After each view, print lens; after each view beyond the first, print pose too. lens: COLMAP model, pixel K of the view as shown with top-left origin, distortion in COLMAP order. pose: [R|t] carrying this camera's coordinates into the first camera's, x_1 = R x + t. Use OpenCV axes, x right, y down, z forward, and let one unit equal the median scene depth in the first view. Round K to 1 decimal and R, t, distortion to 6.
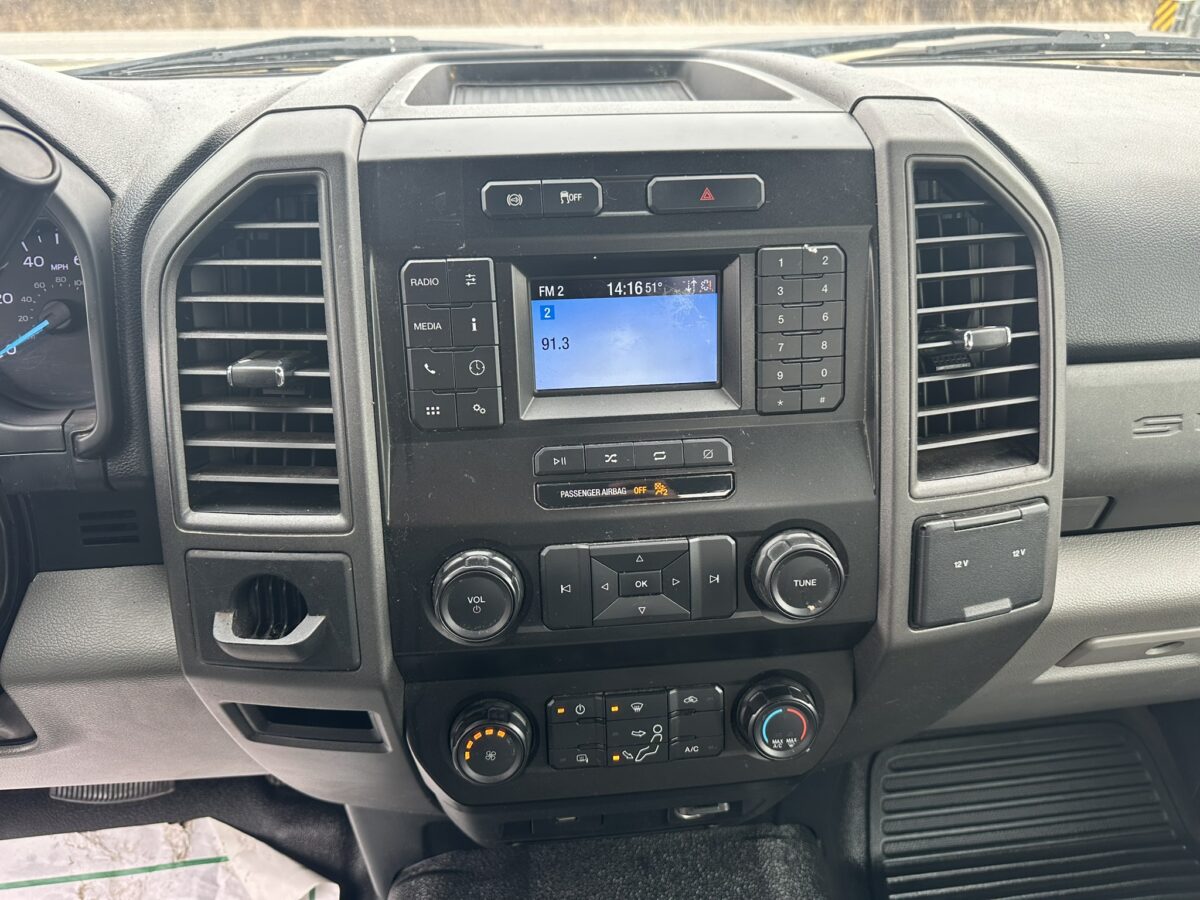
lens RADIAL K [[831.6, 0, 600.0], [0, 831.6, 450.0], [0, 0, 1]] dist [0.056088, -0.076488]
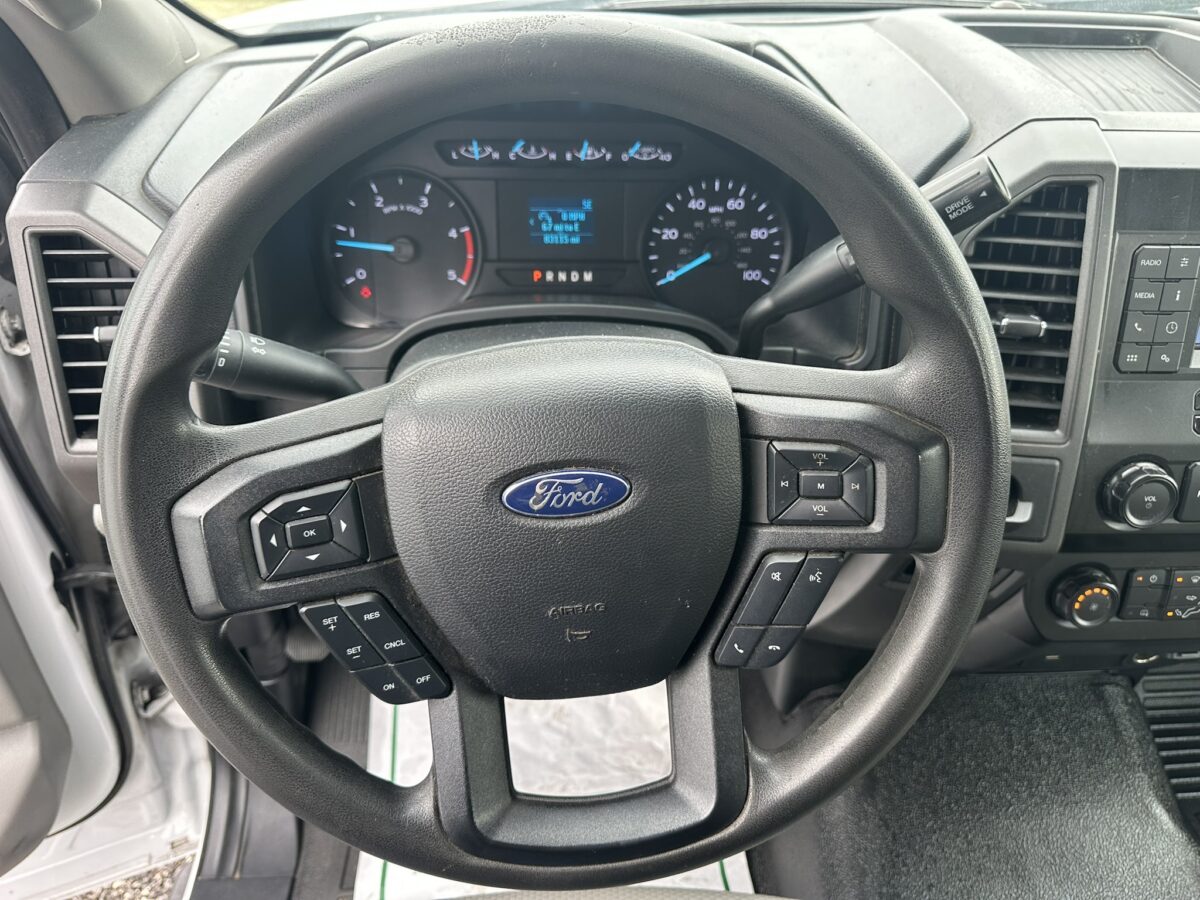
lens RADIAL K [[839.5, 0, 600.0], [0, 839.5, 450.0], [0, 0, 1]] dist [0.039279, -0.042706]
pose [[0.998343, 0.056936, -0.008329, -0.920366], [-0.055066, 0.987329, 0.148825, -0.050389], [0.016697, -0.148120, 0.988828, -0.342509]]
